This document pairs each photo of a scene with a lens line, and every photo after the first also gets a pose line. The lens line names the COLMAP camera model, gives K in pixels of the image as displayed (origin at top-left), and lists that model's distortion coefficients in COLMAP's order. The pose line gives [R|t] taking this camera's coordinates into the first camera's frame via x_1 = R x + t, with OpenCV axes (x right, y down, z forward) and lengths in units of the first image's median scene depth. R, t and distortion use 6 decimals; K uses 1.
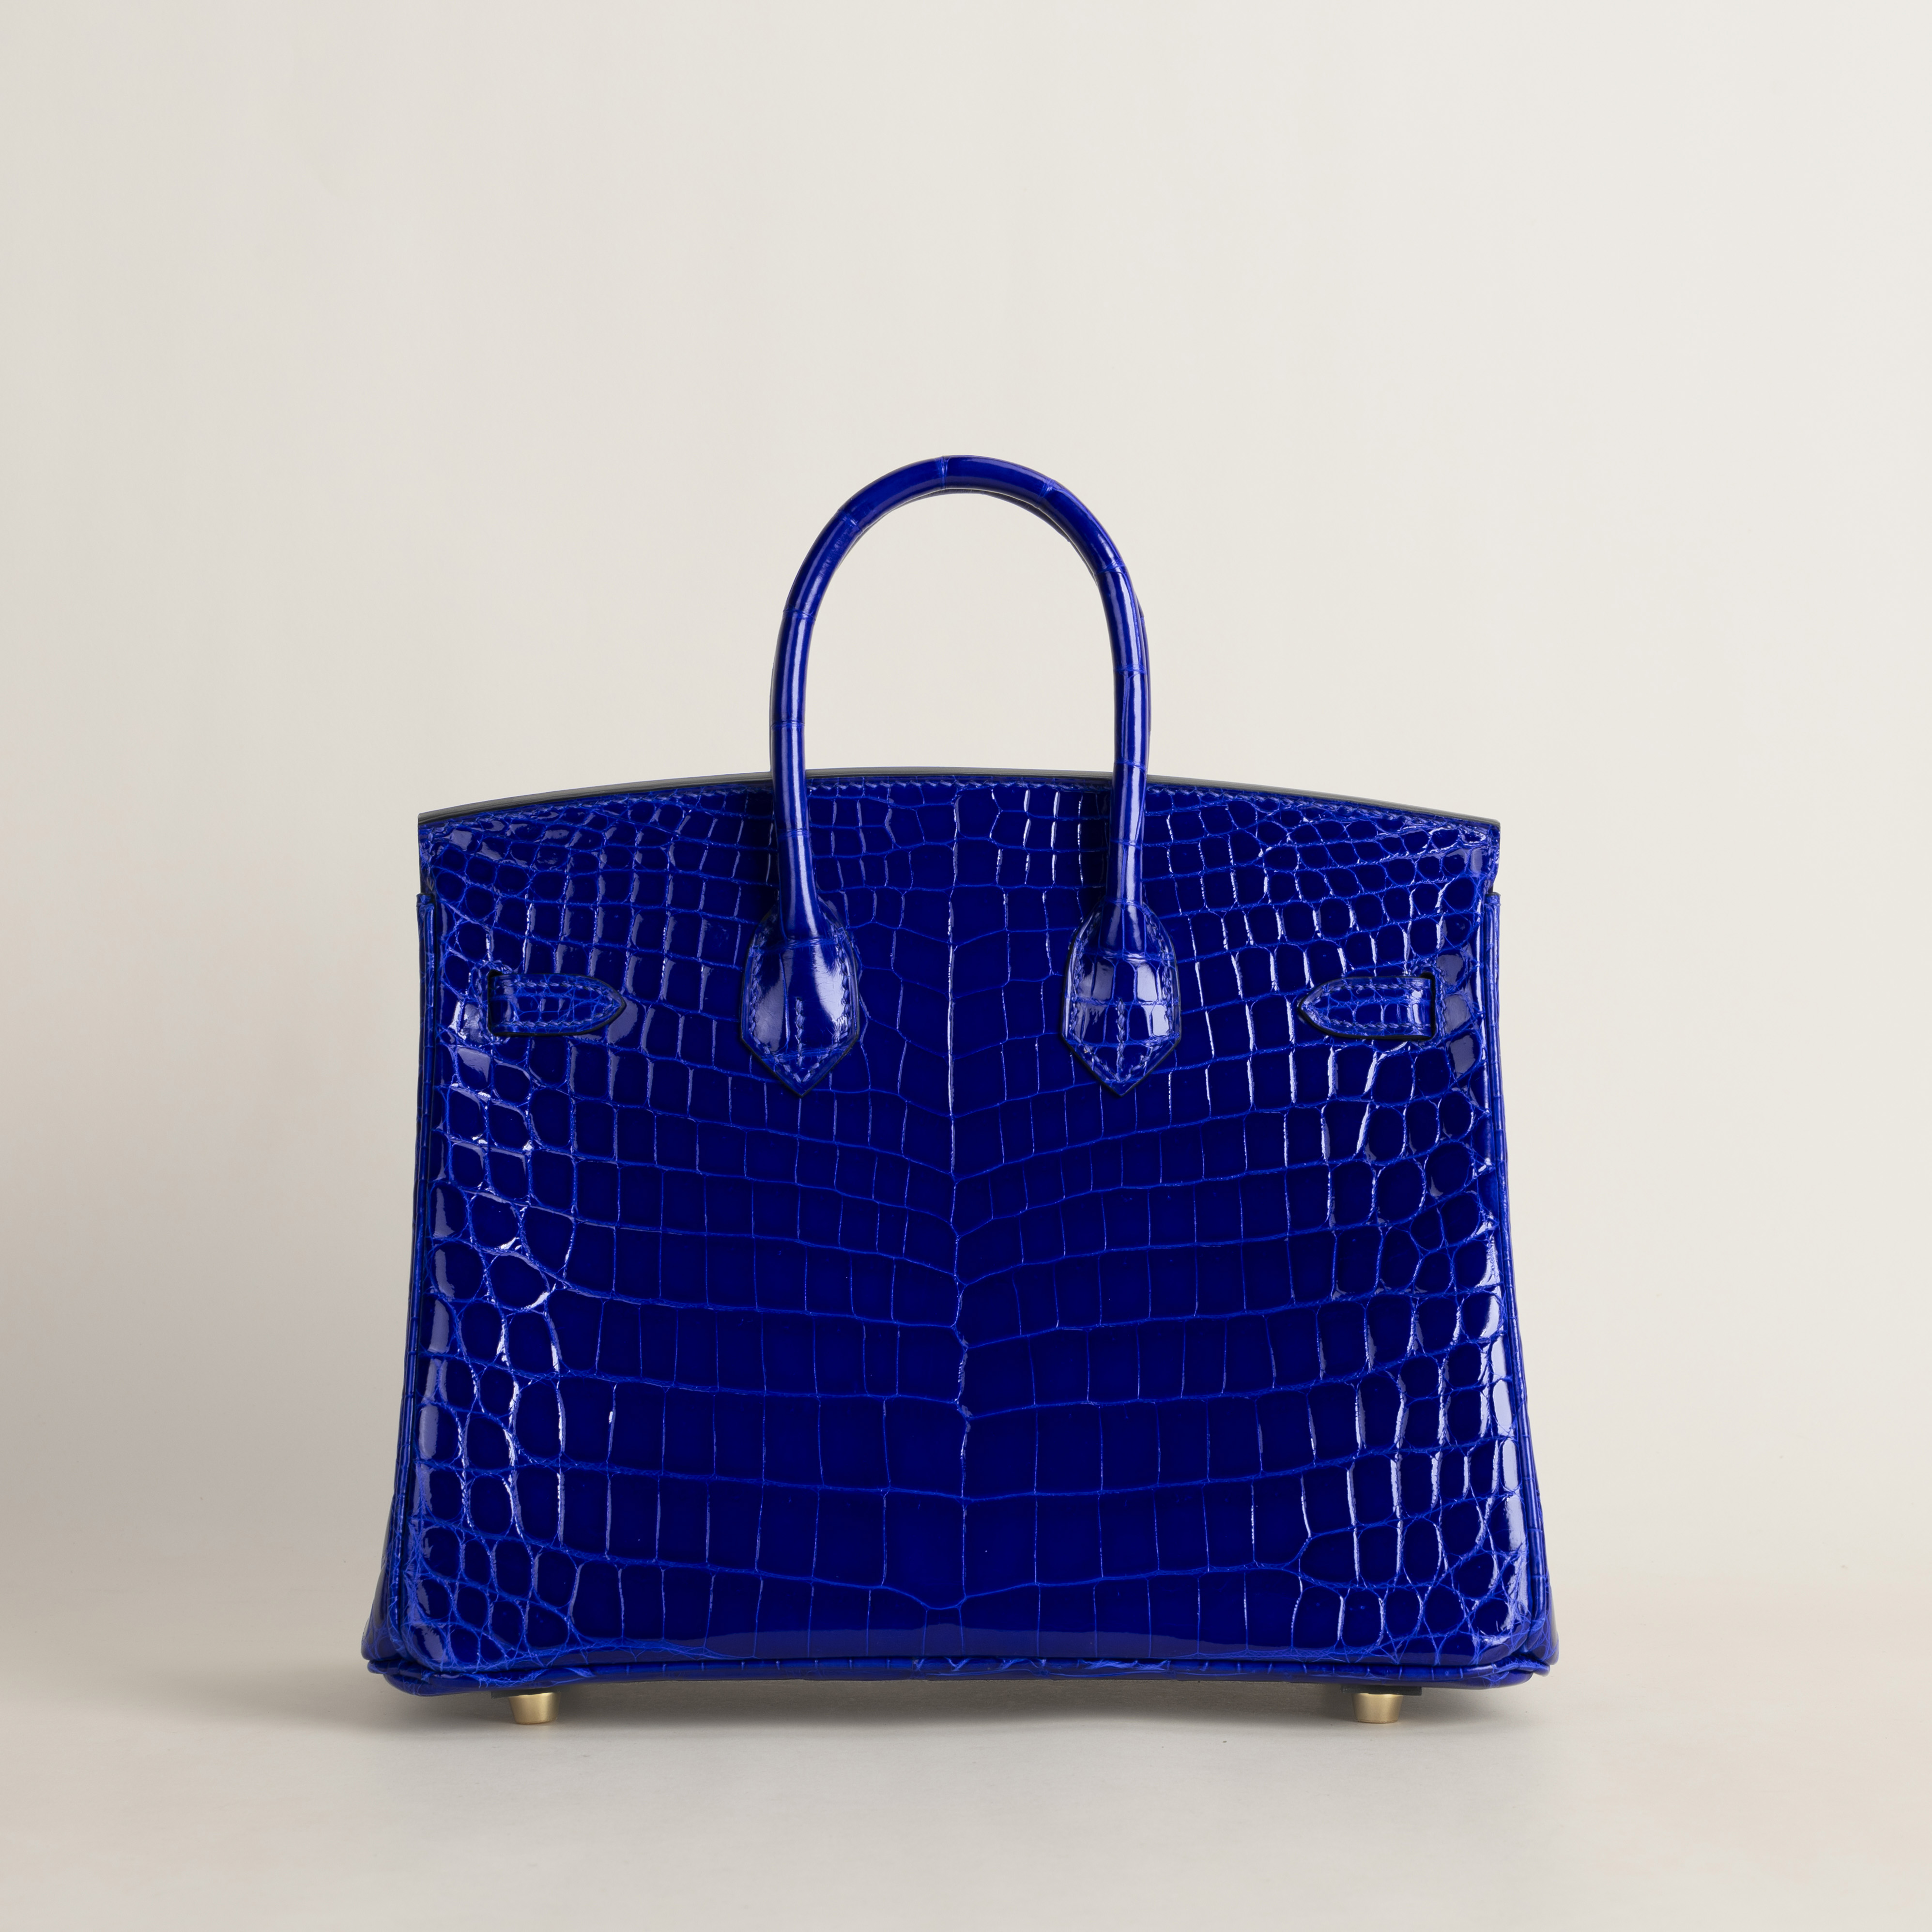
lens RADIAL K [[4740.8, 0, 971.8], [0, 4740.8, 960.2], [0, 0, 1]] dist [-0.009474, 0.000000]
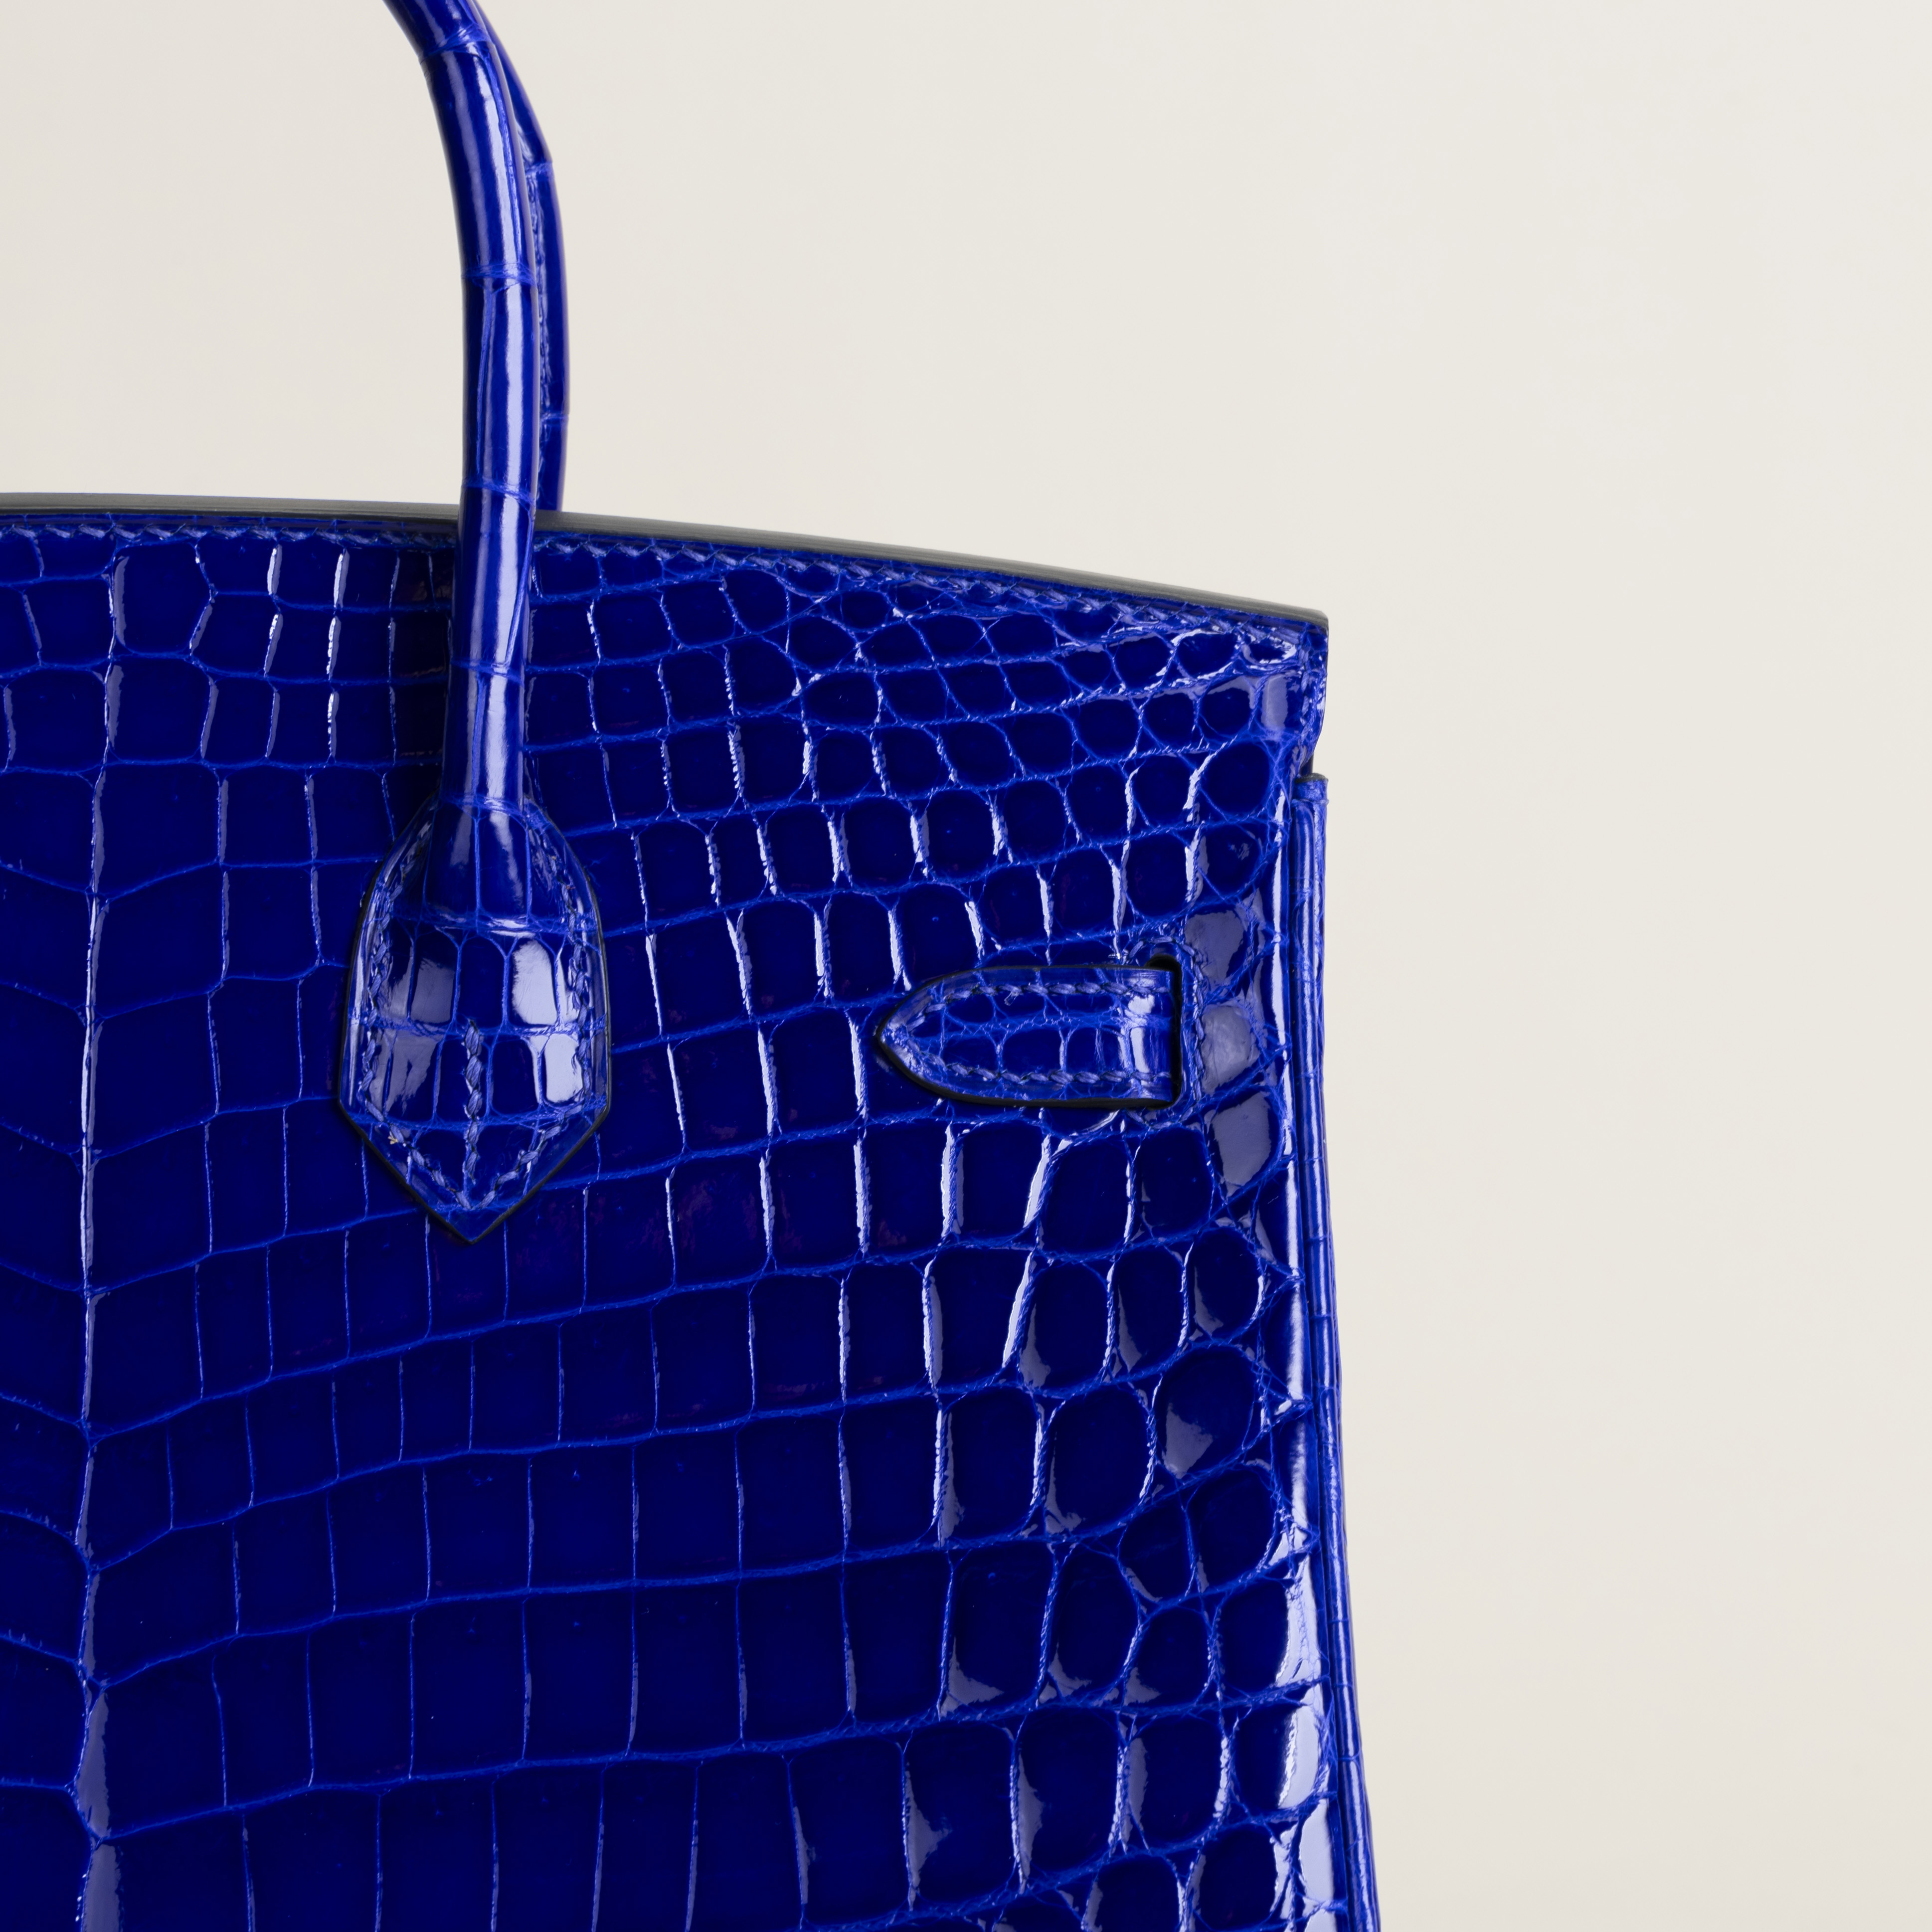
lens RADIAL K [[4740.8, 0, 955.3], [0, 4740.8, 968.4], [0, 0, 1]] dist [-0.009474, 0.000000]
pose [[0.999510, -0.001744, 0.031250, 0.062473], [-0.000545, 0.997325, 0.073099, -0.029141], [-0.031293, -0.073080, 0.996835, 0.554601]]
